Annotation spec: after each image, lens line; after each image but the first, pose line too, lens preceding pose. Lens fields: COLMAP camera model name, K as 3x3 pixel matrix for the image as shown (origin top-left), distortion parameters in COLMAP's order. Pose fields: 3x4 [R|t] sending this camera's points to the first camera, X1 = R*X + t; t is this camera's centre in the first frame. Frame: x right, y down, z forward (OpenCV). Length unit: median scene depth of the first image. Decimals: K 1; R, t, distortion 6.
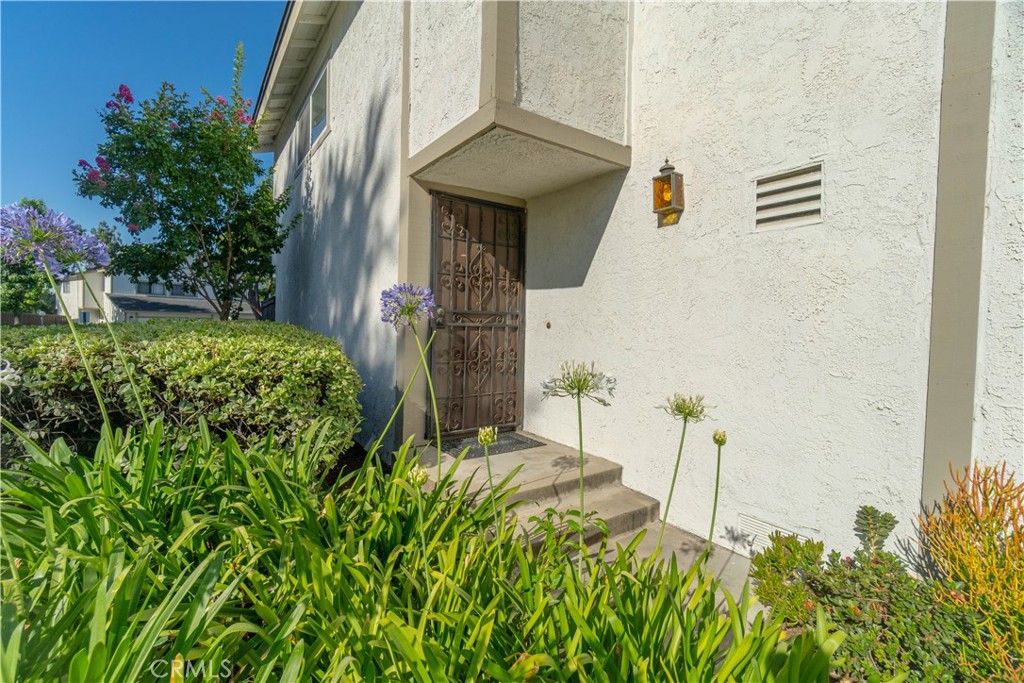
lens RADIAL K [[440.4, 0, 512.2], [0, 440.4, 338.0], [0, 0, 1]] dist [0.003365, 0.000130]
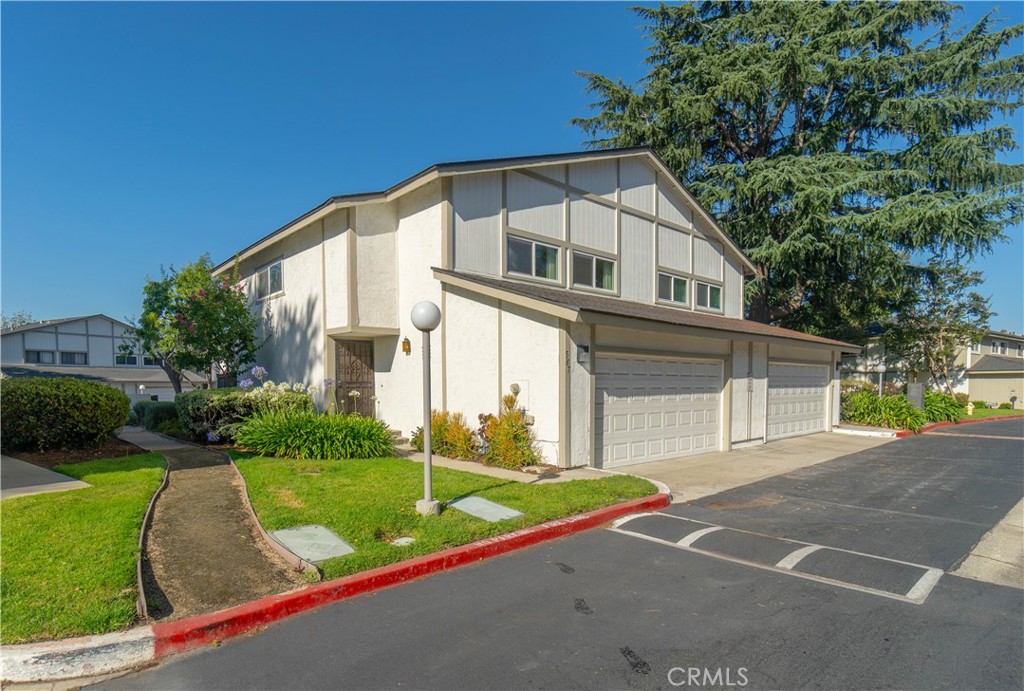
lens RADIAL K [[533.1, 0, 501.1], [0, 533.1, 396.9], [0, 0, 1]] dist [-0.002884, -0.000138]
pose [[0.994638, -0.037572, 0.096353, 0.471654], [0.037375, 0.999294, 0.003840, 0.050973], [-0.096429, -0.000218, 0.995340, -2.215352]]
